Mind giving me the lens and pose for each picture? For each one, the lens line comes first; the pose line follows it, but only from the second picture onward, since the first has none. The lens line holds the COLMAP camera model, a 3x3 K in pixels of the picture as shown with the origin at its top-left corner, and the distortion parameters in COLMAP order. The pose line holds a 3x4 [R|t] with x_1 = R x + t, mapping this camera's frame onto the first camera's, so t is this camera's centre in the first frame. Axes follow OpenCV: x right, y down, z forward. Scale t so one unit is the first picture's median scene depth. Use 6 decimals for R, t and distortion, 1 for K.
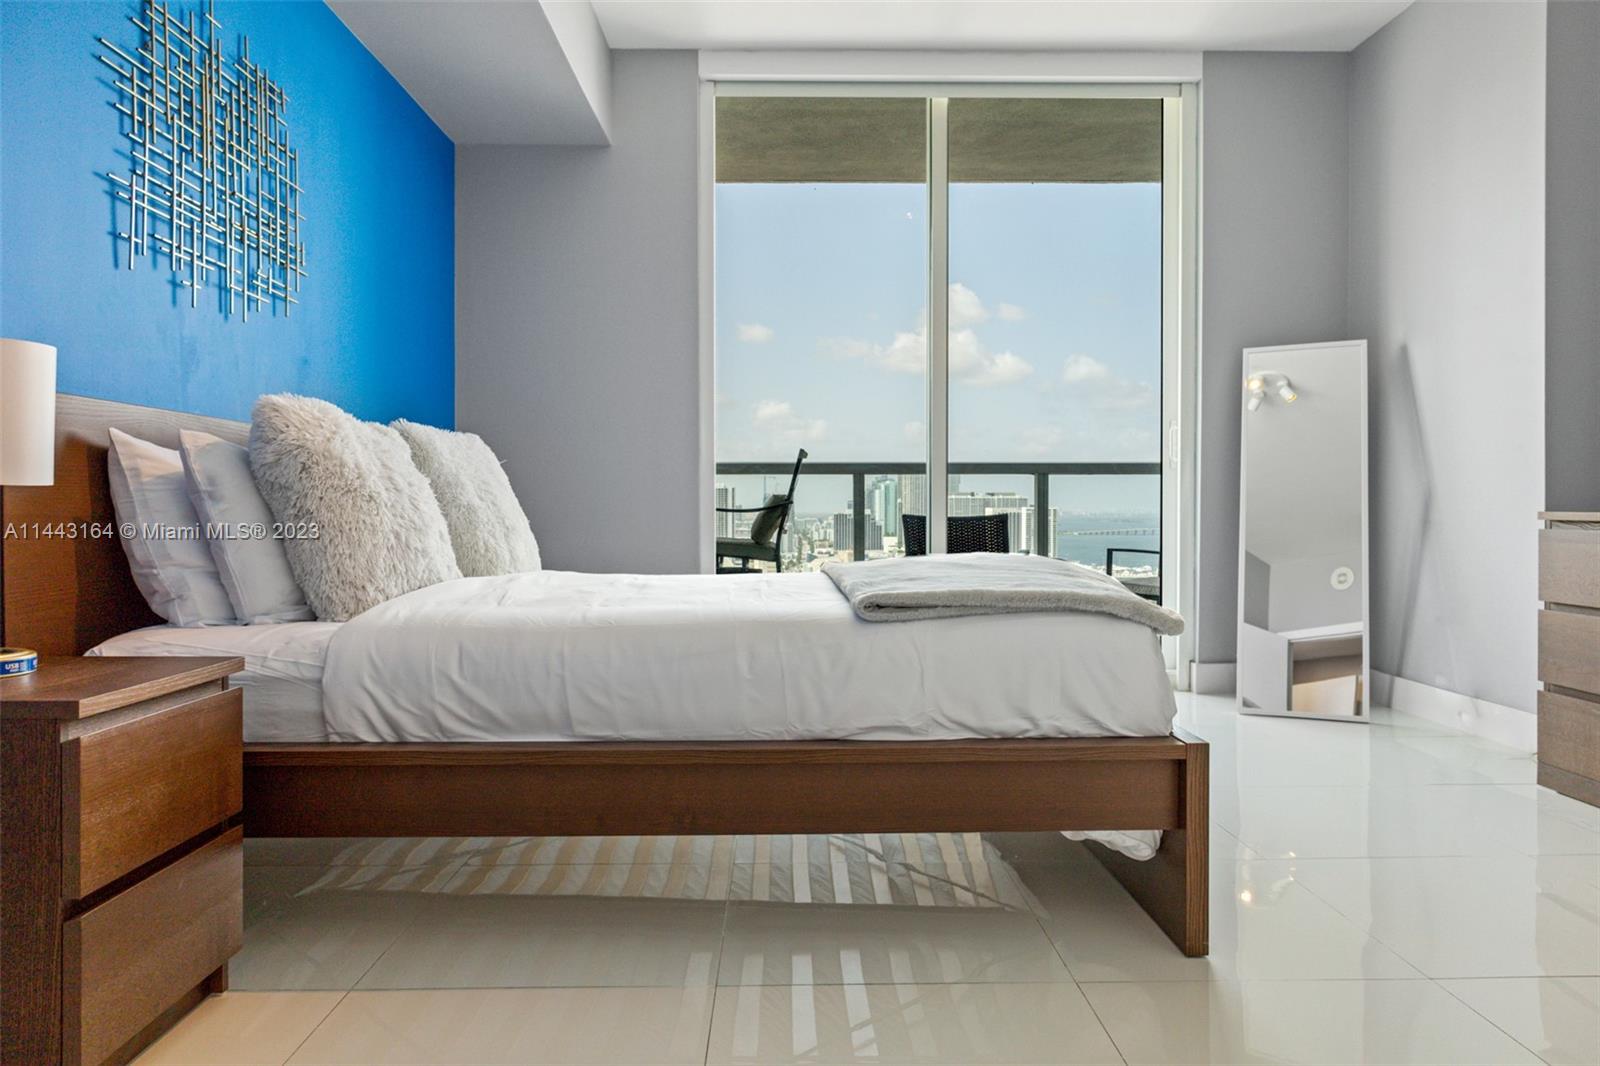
lens RADIAL K [[1041.6, 0, 803.8], [0, 1041.6, 521.5], [0, 0, 1]] dist [-0.007927, 0.012504]
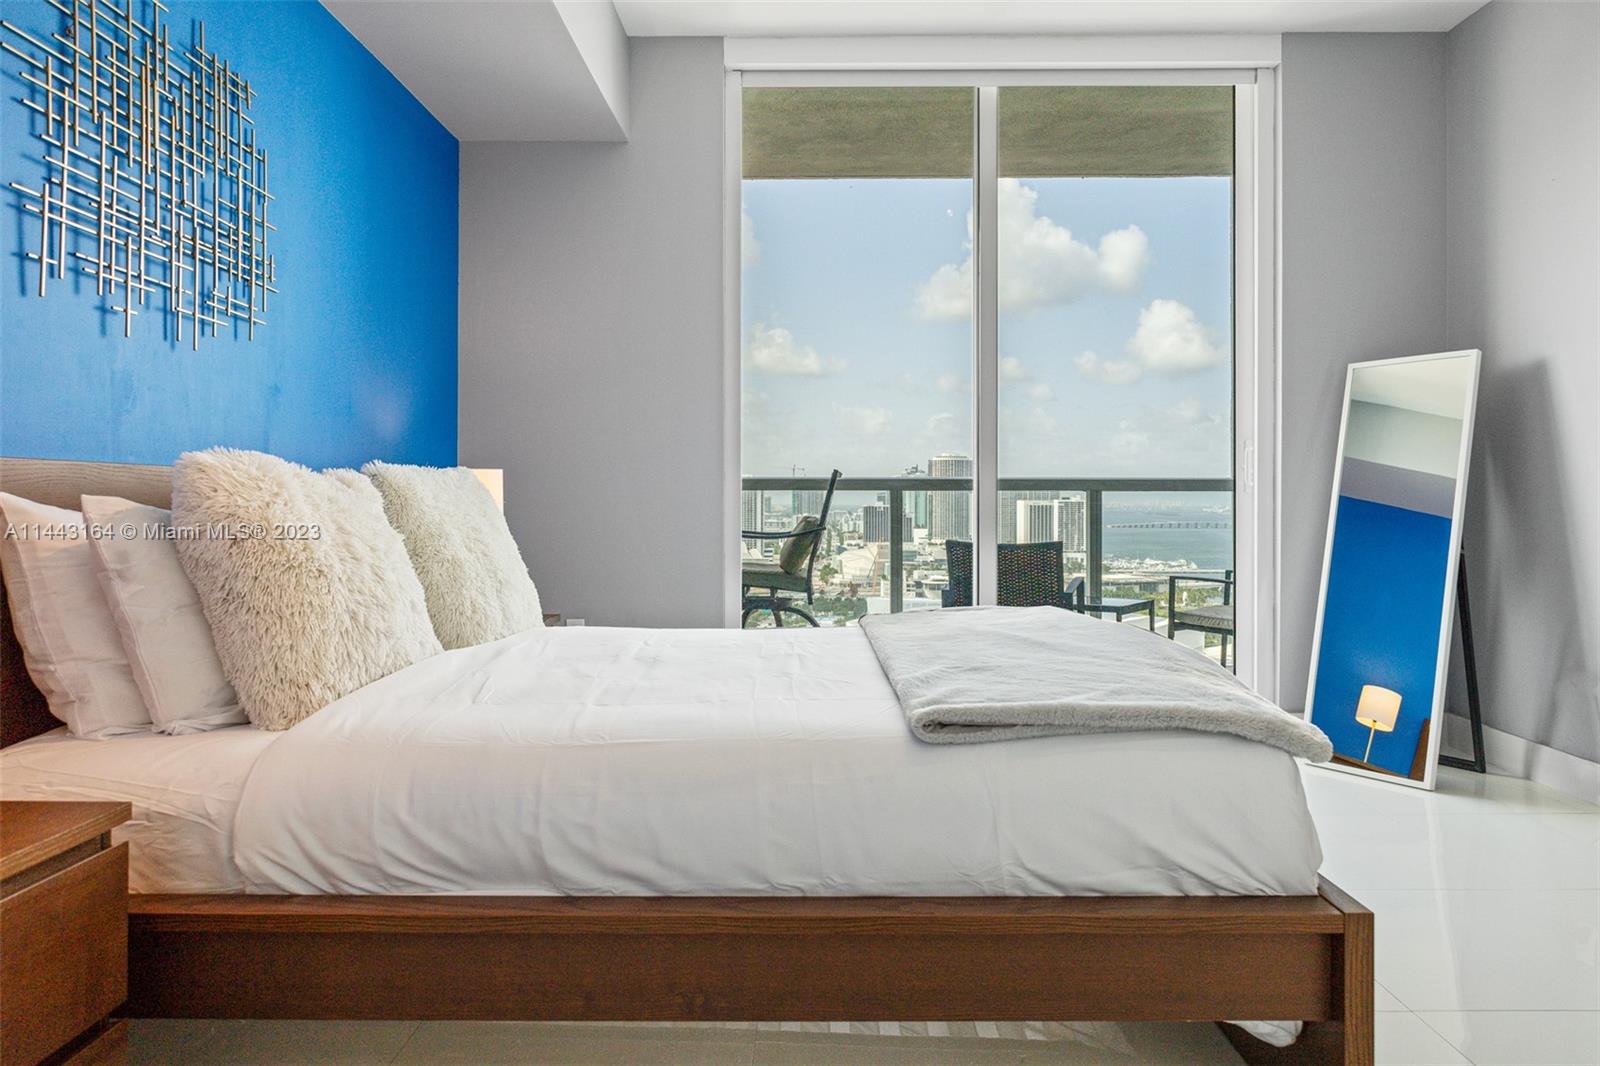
lens RADIAL K [[1041.6, 0, 807.9], [0, 1041.6, 494.2], [0, 0, 1]] dist [-0.007927, 0.012504]
pose [[0.999709, 0.001404, -0.024086, -0.008550], [-0.001788, 0.999872, -0.015902, -0.064500], [0.024061, 0.015941, 0.999583, 0.164109]]
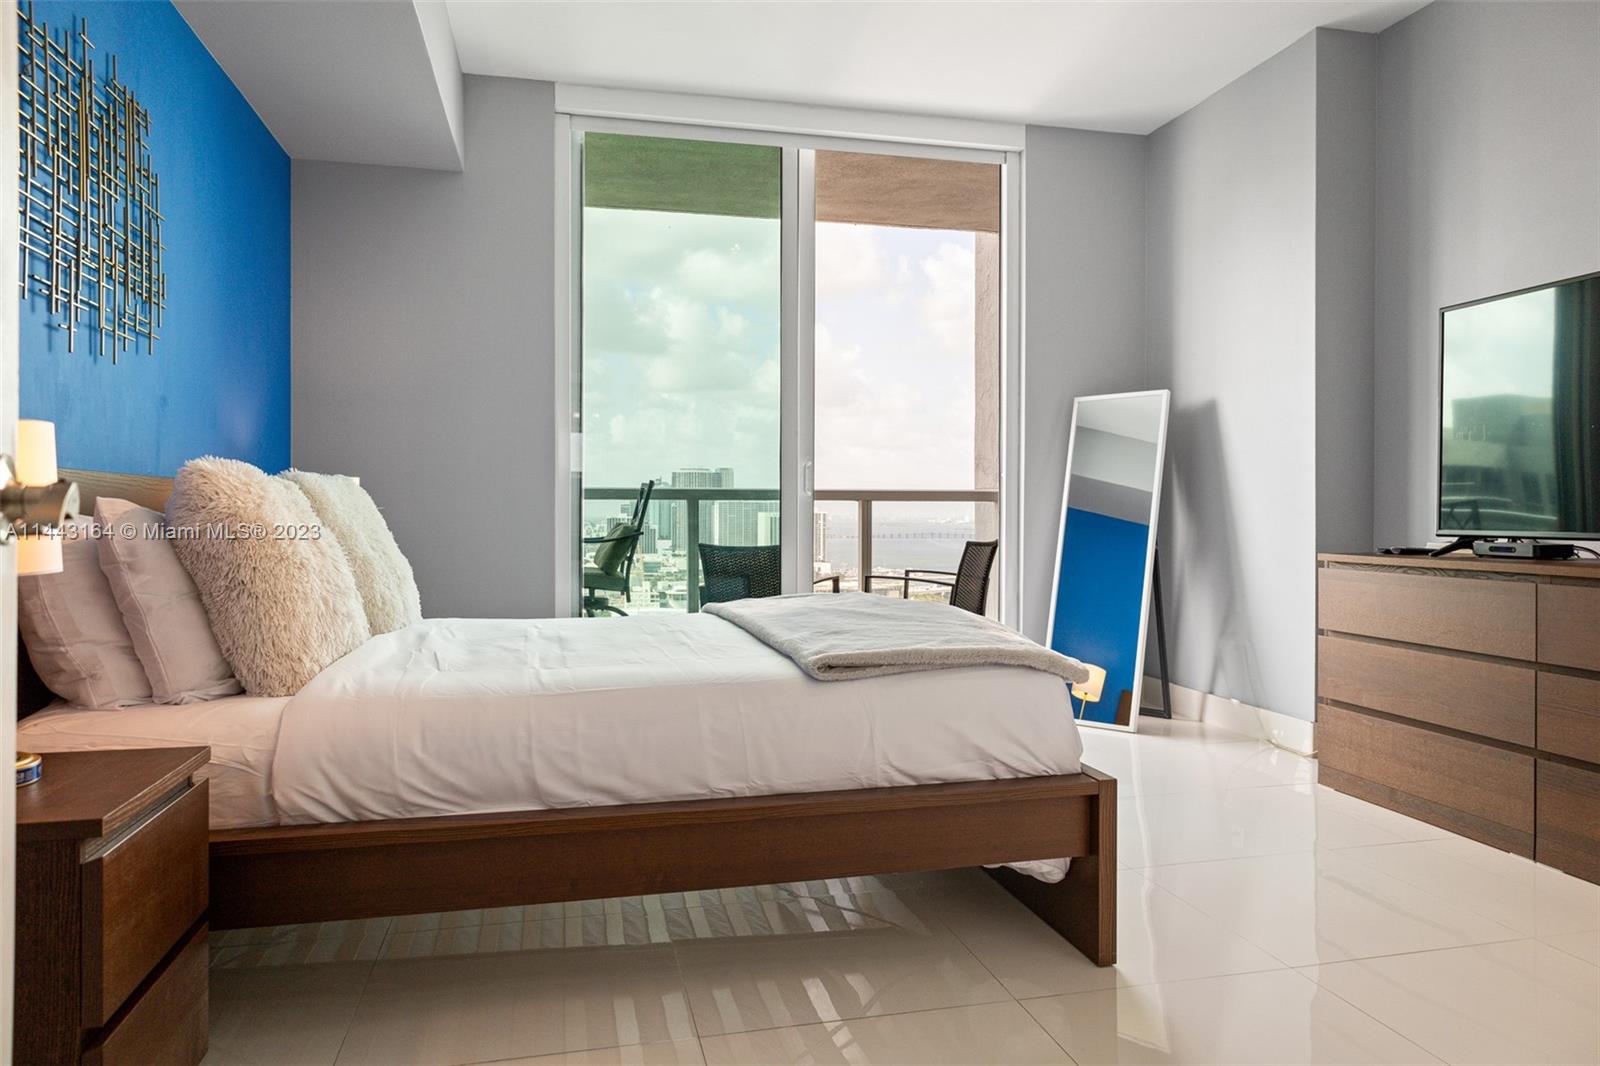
lens RADIAL K [[1041.6, 0, 796.6], [0, 1041.6, 516.5], [0, 0, 1]] dist [-0.007927, 0.012504]
pose [[0.976893, 0.000297, 0.213729, -0.154799], [0.000962, 0.999983, -0.005788, -0.054338], [-0.213727, 0.005860, 0.976876, -0.038512]]
